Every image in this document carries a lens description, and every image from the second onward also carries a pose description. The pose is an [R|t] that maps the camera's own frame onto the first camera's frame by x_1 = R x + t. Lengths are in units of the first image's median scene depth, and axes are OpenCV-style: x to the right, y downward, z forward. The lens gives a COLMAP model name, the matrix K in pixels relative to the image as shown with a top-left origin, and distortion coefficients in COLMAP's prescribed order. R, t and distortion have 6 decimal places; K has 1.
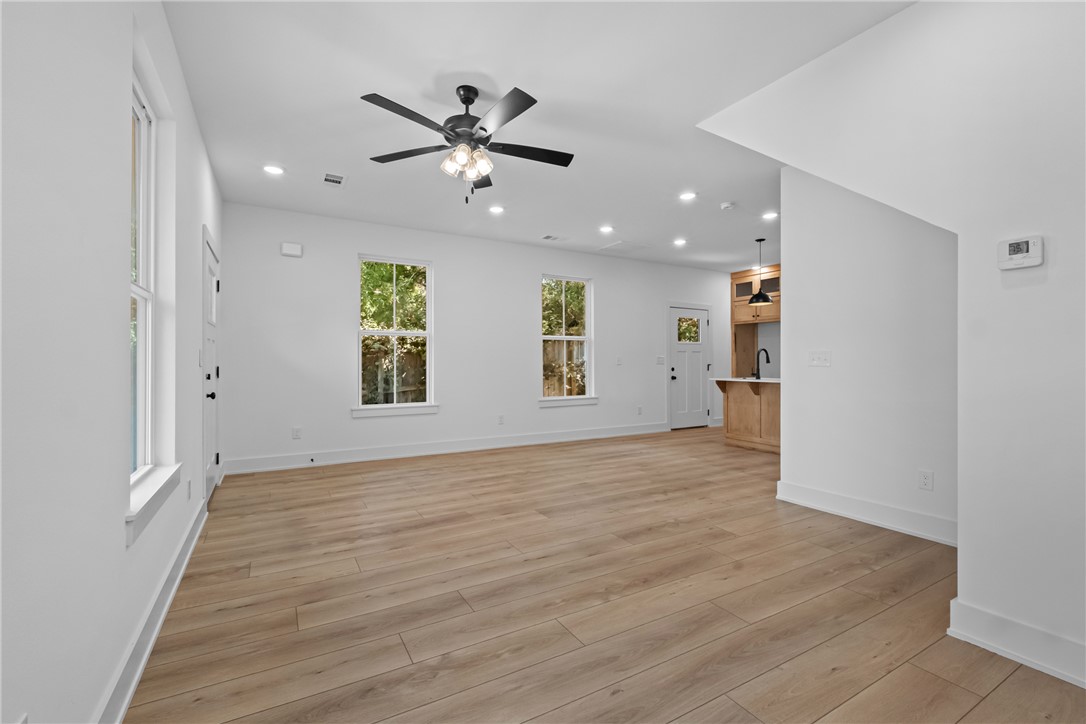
lens RADIAL K [[470.7, 0, 542.3], [0, 470.7, 360.7], [0, 0, 1]] dist [0.003435, 0.000037]
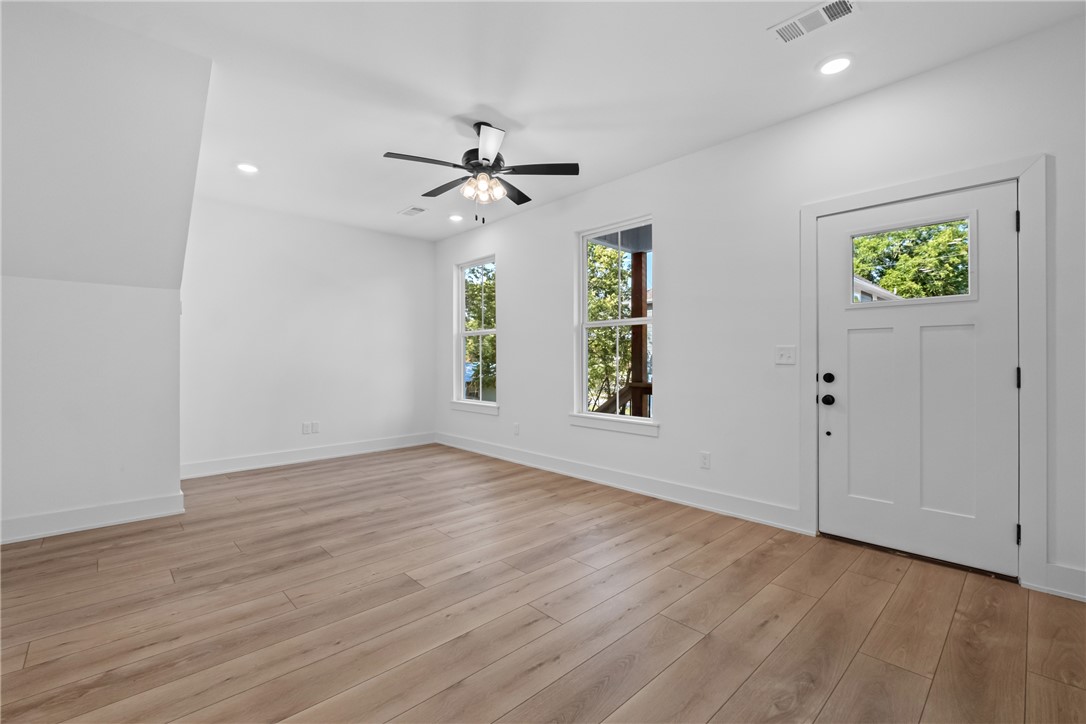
lens RADIAL K [[470.7, 0, 543.5], [0, 470.7, 359.7], [0, 0, 1]] dist [0.003435, 0.000037]
pose [[-0.971782, 0.004127, -0.235844, -0.028474], [0.004473, 0.999990, -0.000933, 0.002462], [0.235837, -0.001961, -0.971791, 2.009448]]
